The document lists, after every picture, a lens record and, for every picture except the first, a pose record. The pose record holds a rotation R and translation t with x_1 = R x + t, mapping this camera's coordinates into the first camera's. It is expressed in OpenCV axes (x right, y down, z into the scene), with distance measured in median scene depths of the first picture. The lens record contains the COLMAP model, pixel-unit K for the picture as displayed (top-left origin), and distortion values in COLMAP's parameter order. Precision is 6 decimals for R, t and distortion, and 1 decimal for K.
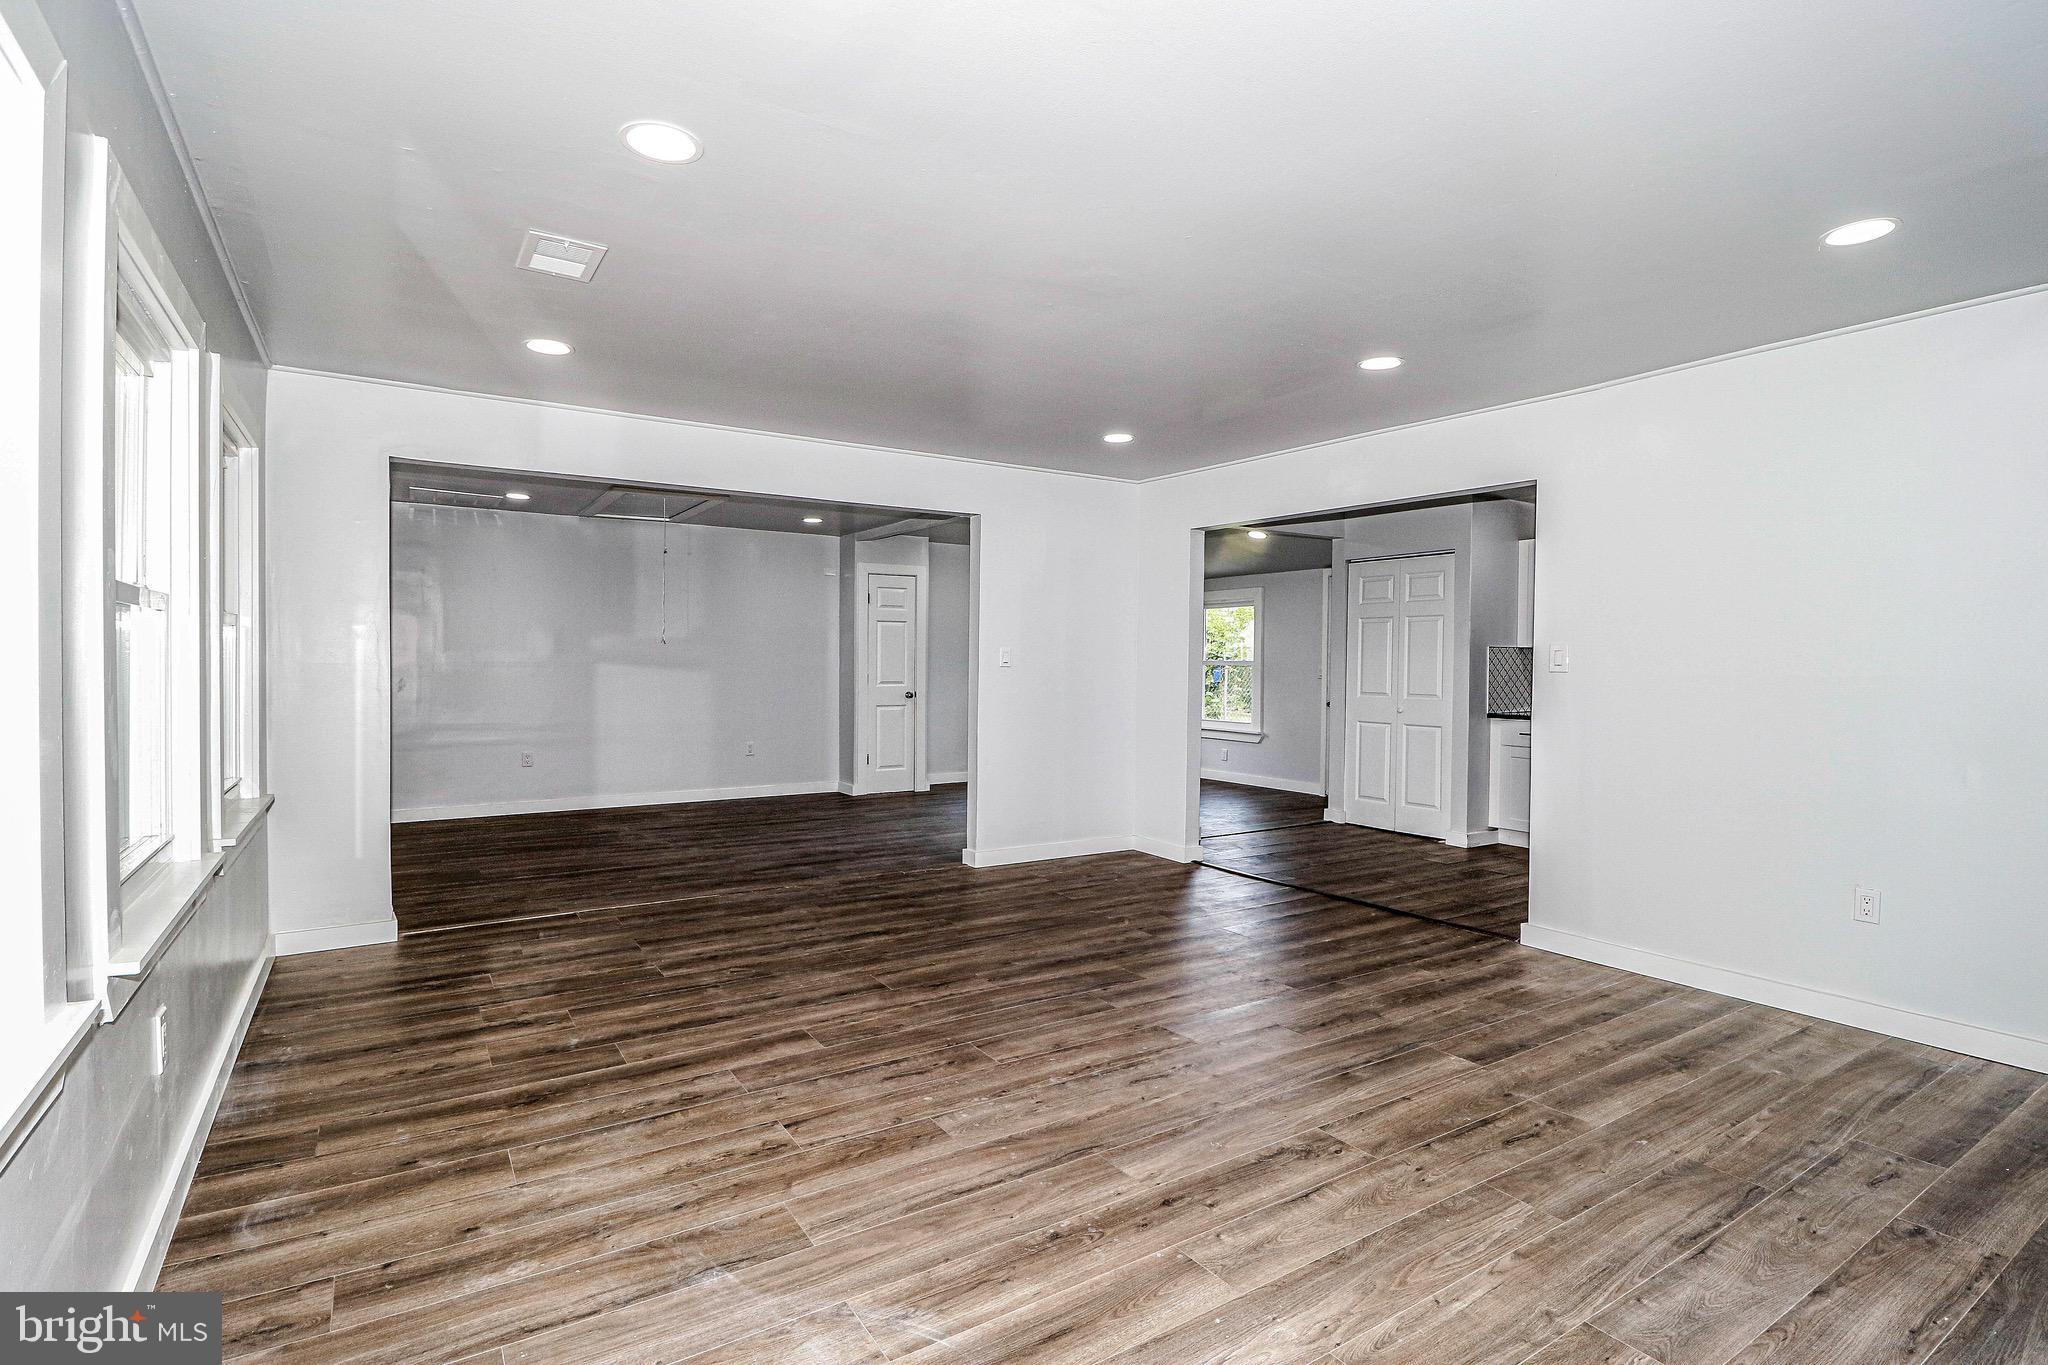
lens RADIAL K [[978.9, 0, 1025.4], [0, 978.9, 671.7], [0, 0, 1]] dist [0.014855, -0.001020]
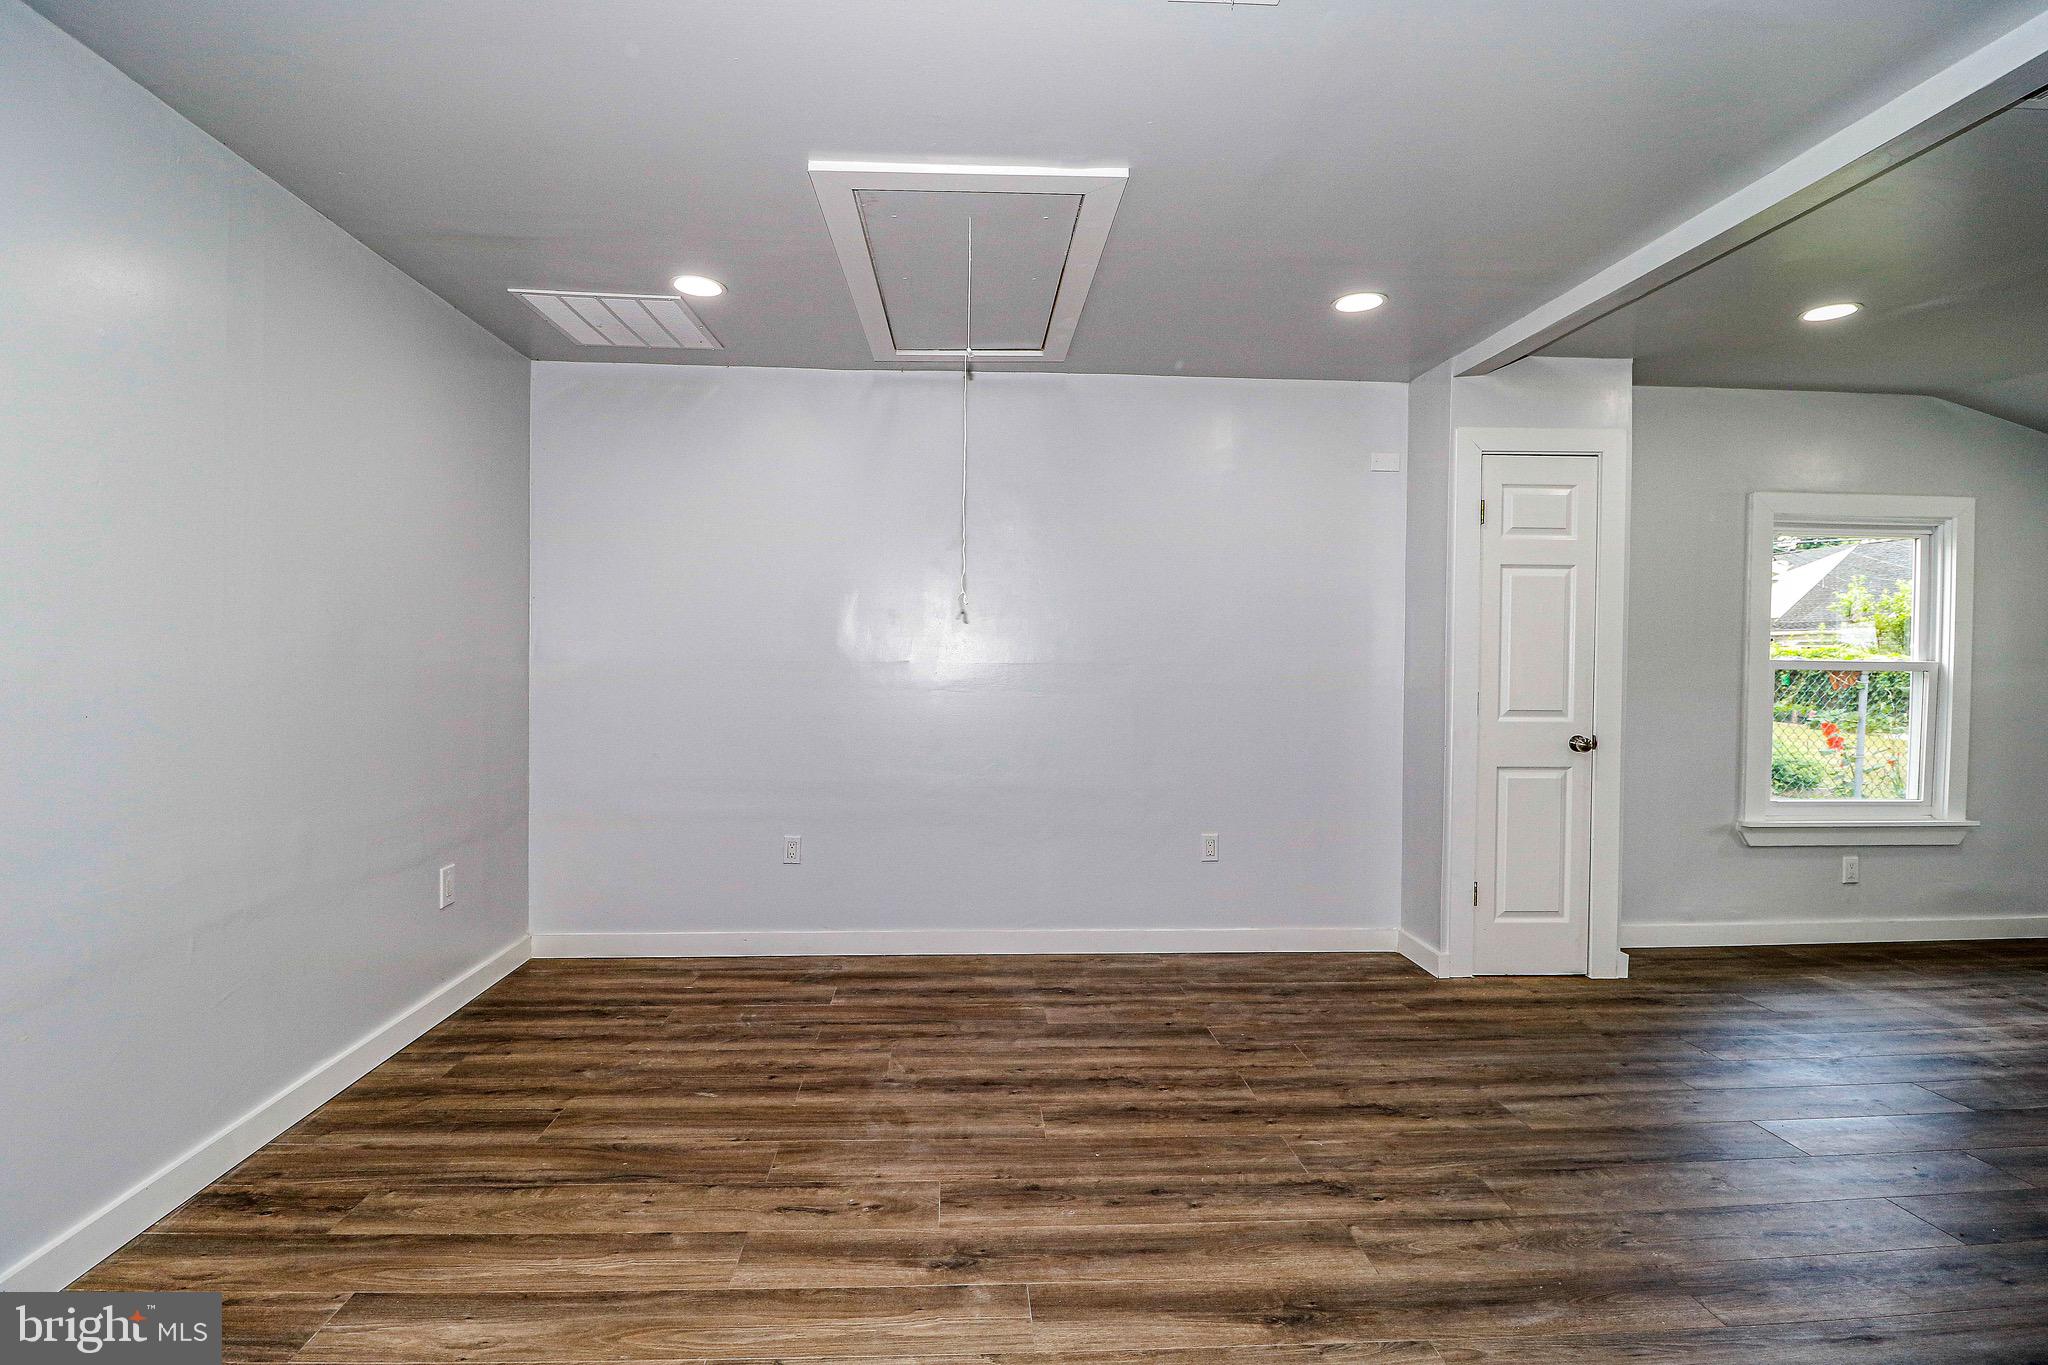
lens RADIAL K [[978.9, 0, 1041.7], [0, 978.9, 668.9], [0, 0, 1]] dist [0.014855, -0.001020]
pose [[0.873538, 0.010092, -0.486650, -0.267962], [-0.008913, 0.999949, 0.004738, -0.018287], [0.486673, 0.000199, 0.873584, 1.220001]]
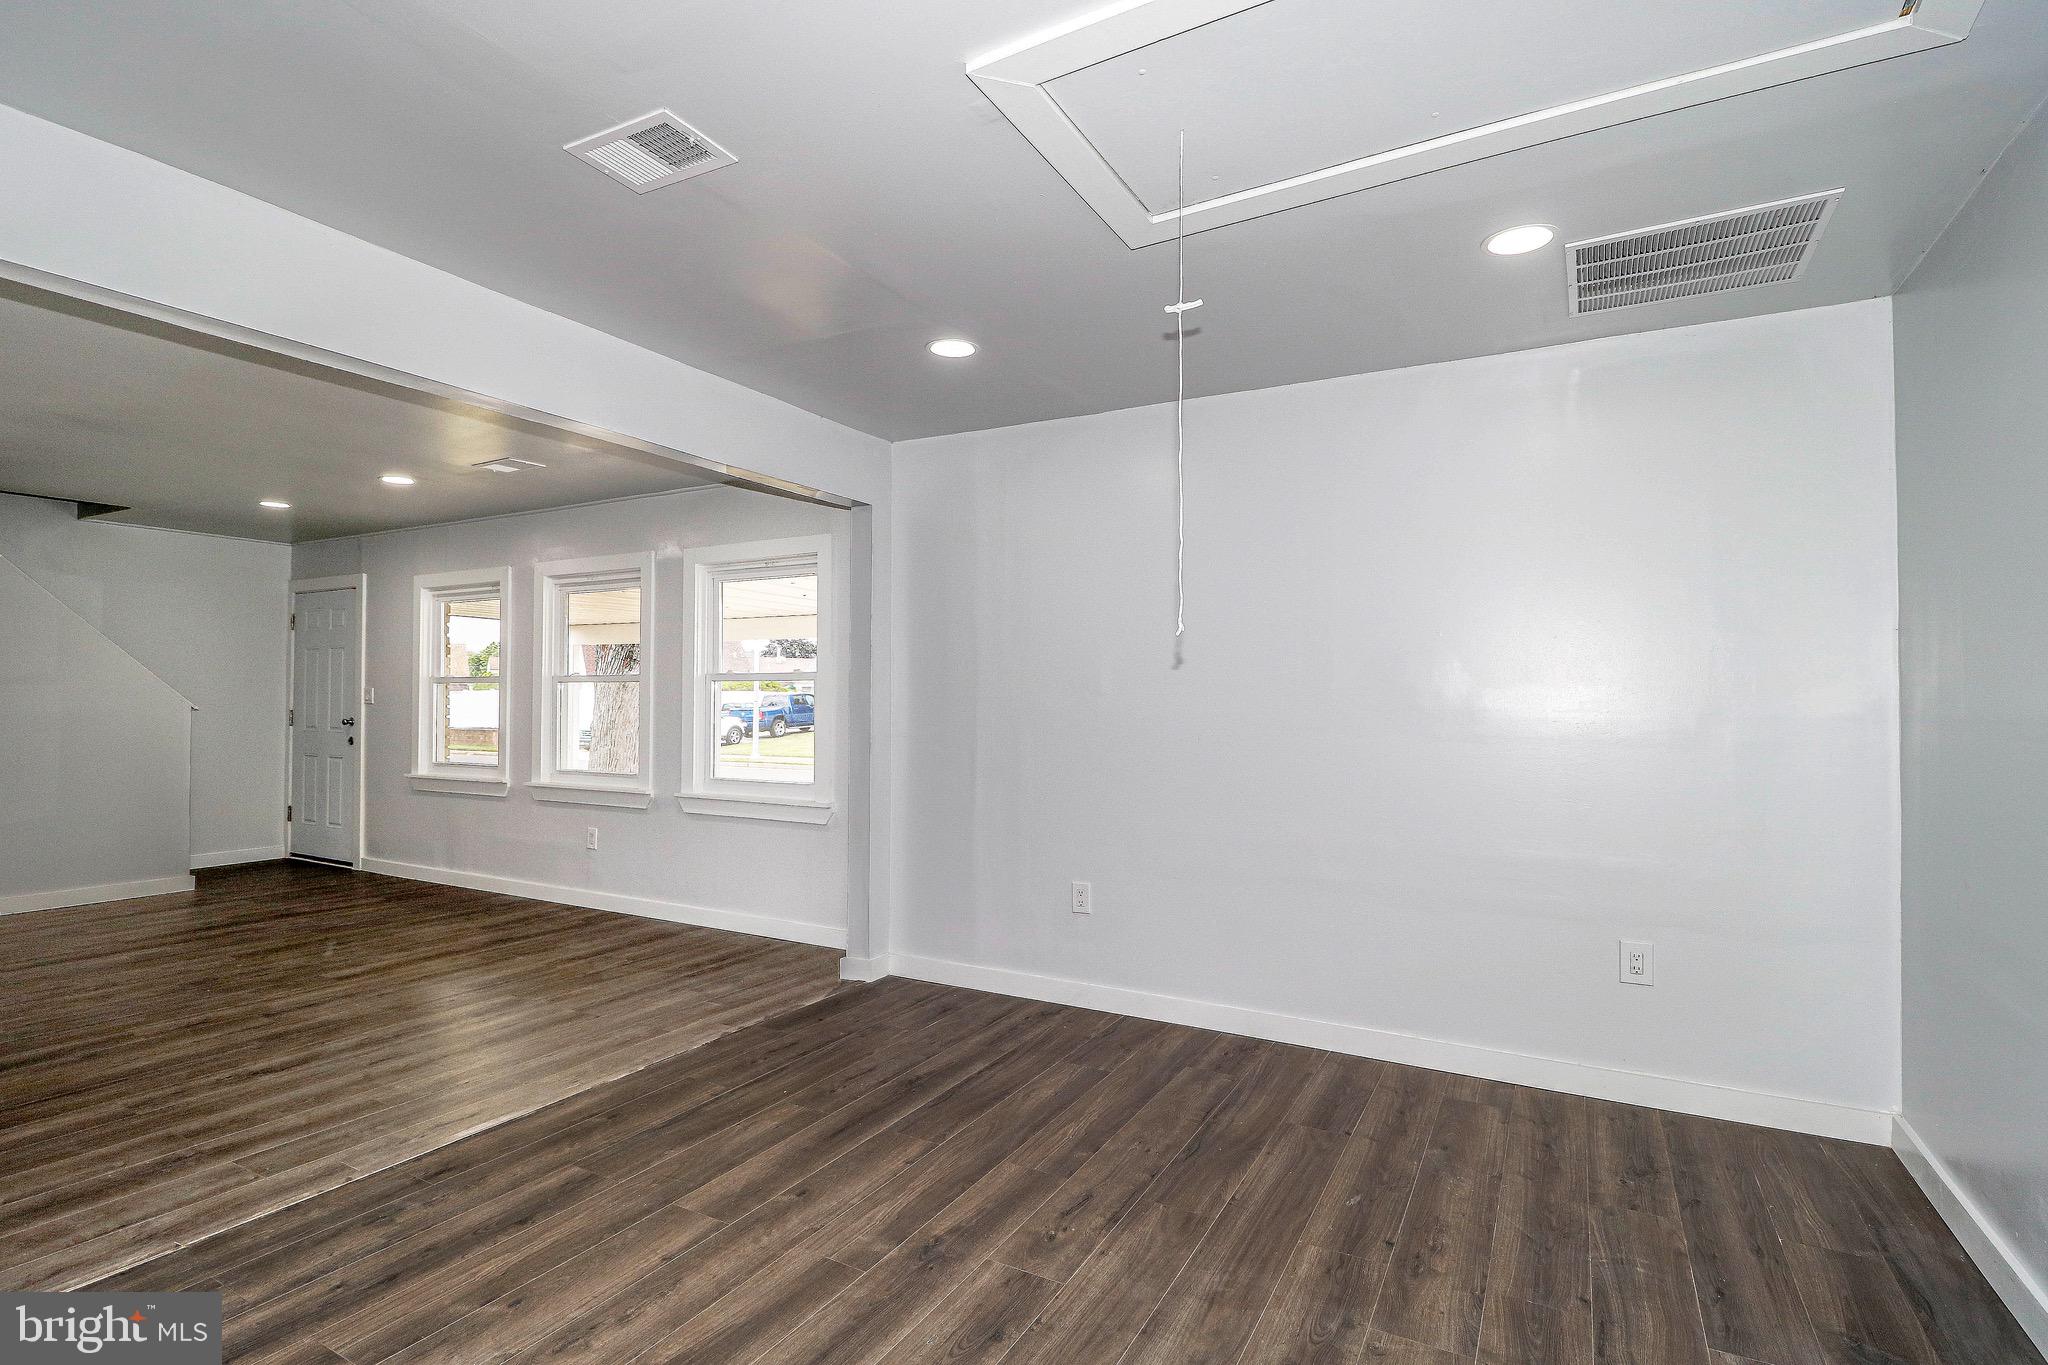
lens RADIAL K [[978.9, 0, 1037.5], [0, 978.9, 687.1], [0, 0, 1]] dist [0.014855, -0.001020]
pose [[-0.883370, -0.011113, -0.468544, -0.319298], [-0.006732, 0.999917, -0.011025, -0.028882], [0.468628, -0.006585, -0.883371, 1.975774]]
